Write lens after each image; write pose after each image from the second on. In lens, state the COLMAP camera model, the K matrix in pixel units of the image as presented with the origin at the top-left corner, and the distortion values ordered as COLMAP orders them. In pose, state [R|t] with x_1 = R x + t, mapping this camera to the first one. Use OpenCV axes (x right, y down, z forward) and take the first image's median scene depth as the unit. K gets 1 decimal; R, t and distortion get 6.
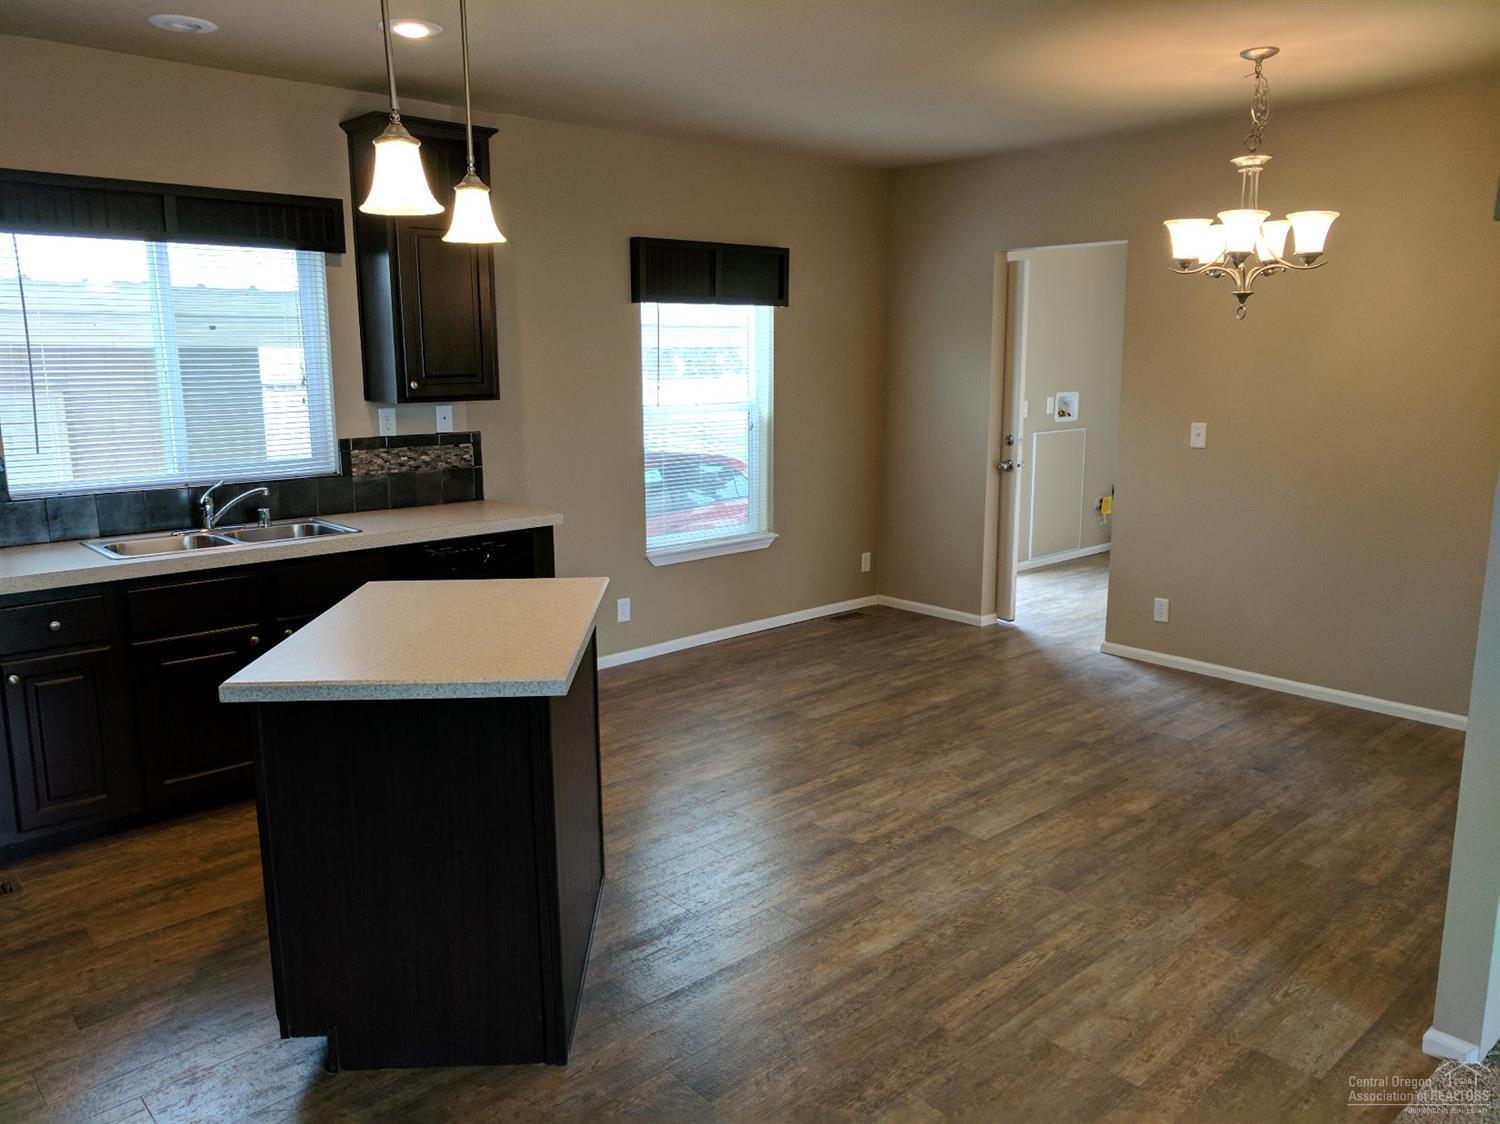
lens RADIAL K [[1145.1, 0, 750.0], [0, 1145.1, 562.0], [0, 0, 1]] dist [0.033984, 0.002926]
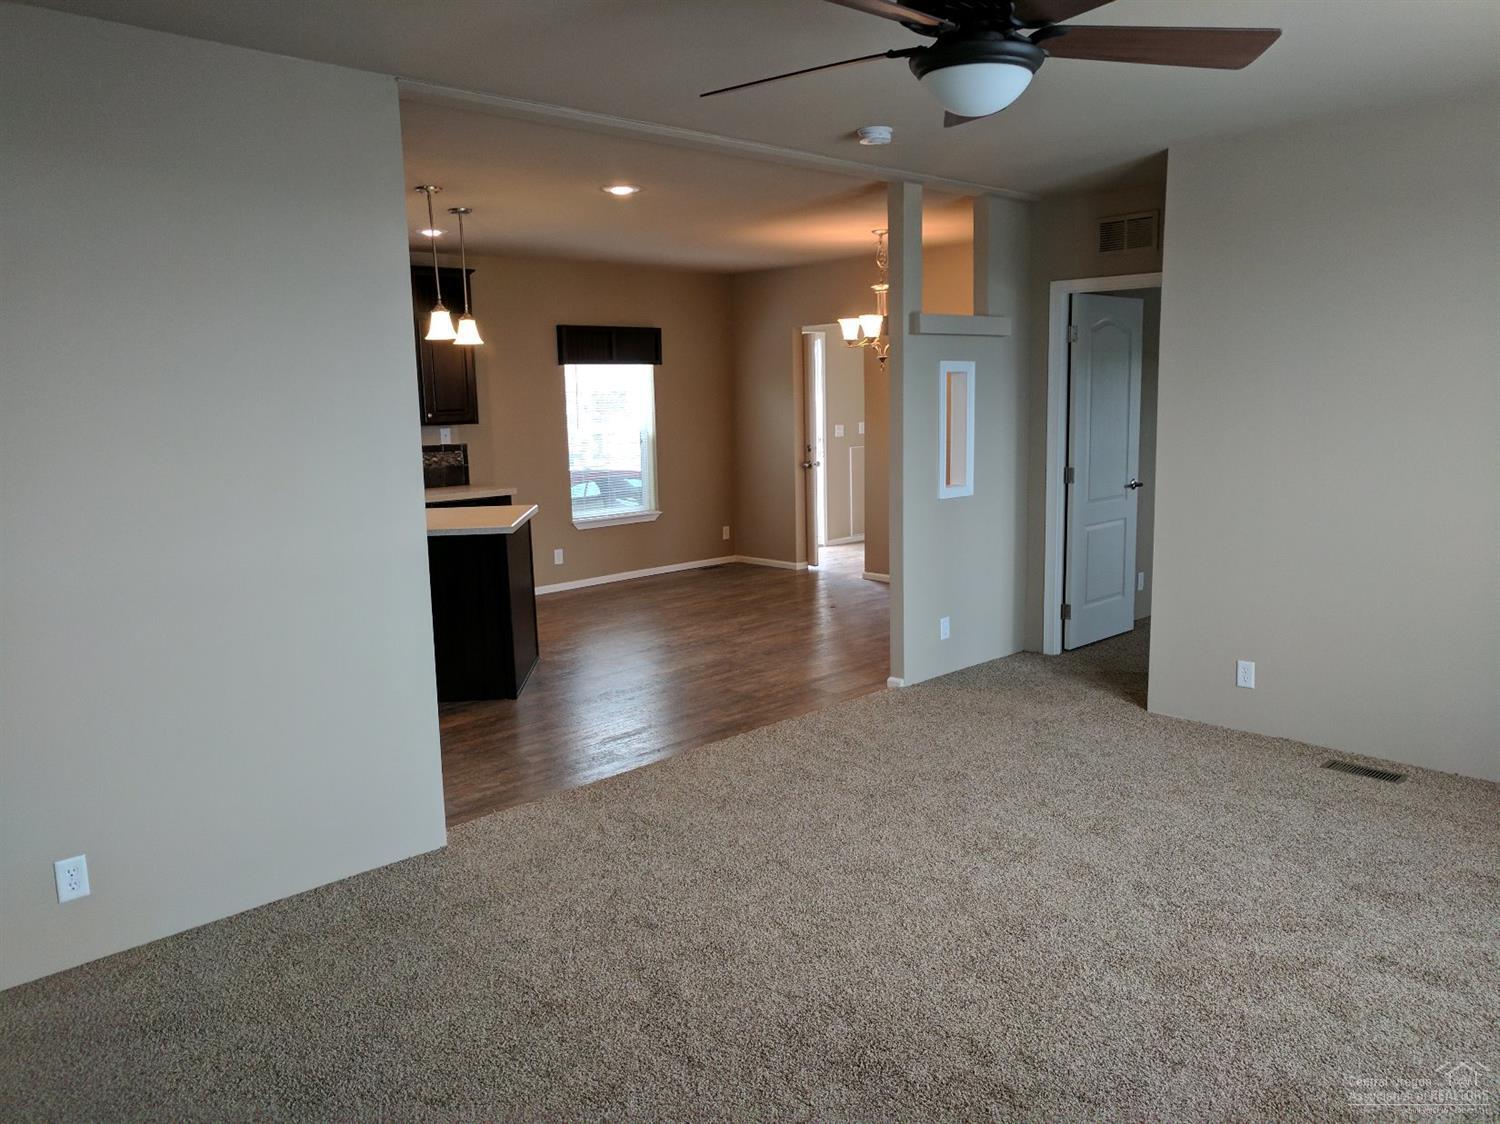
lens RADIAL K [[1145.1, 0, 750.0], [0, 1145.1, 562.0], [0, 0, 1]] dist [0.033984, 0.002926]
pose [[0.999402, -0.024133, 0.024757, 0.142491], [0.025052, 0.998983, -0.037482, 0.141527], [-0.023828, 0.038080, 0.998991, -0.728376]]
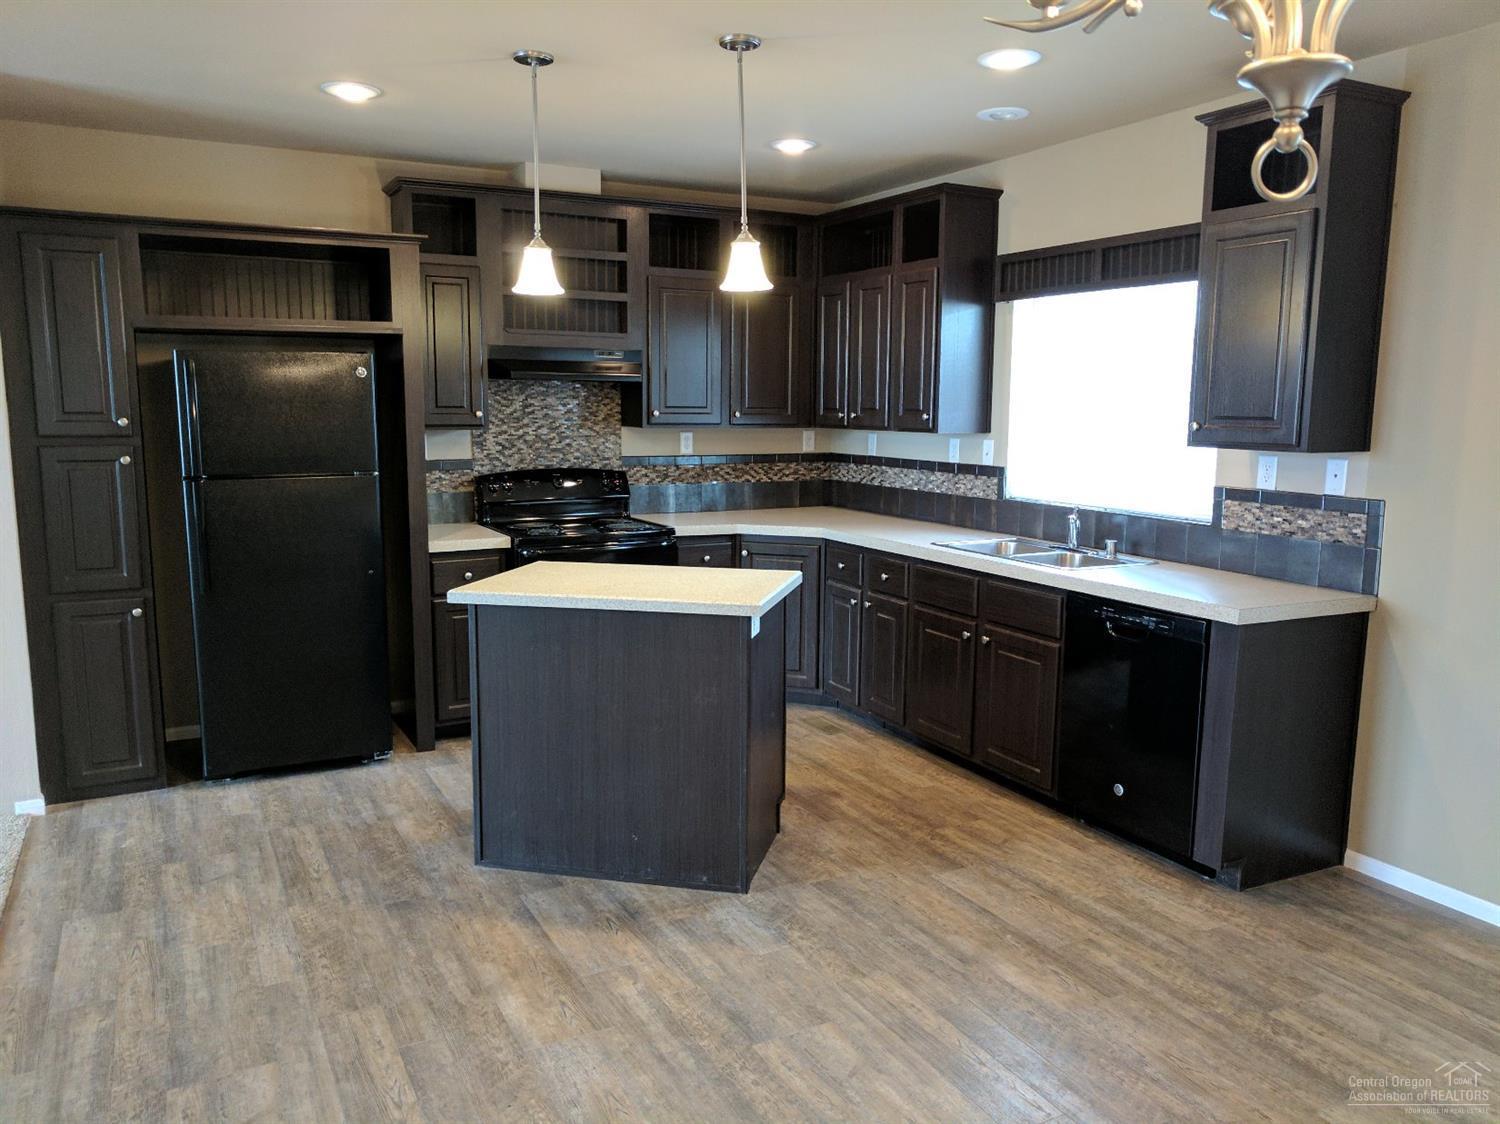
lens RADIAL K [[1145.1, 0, 750.0], [0, 1145.1, 562.0], [0, 0, 1]] dist [0.033984, 0.002926]
pose [[-0.268825, 0.135257, -0.953645, 0.591203], [-0.186490, 0.964047, 0.189303, -0.148769], [0.944963, 0.228734, -0.233936, 0.864080]]
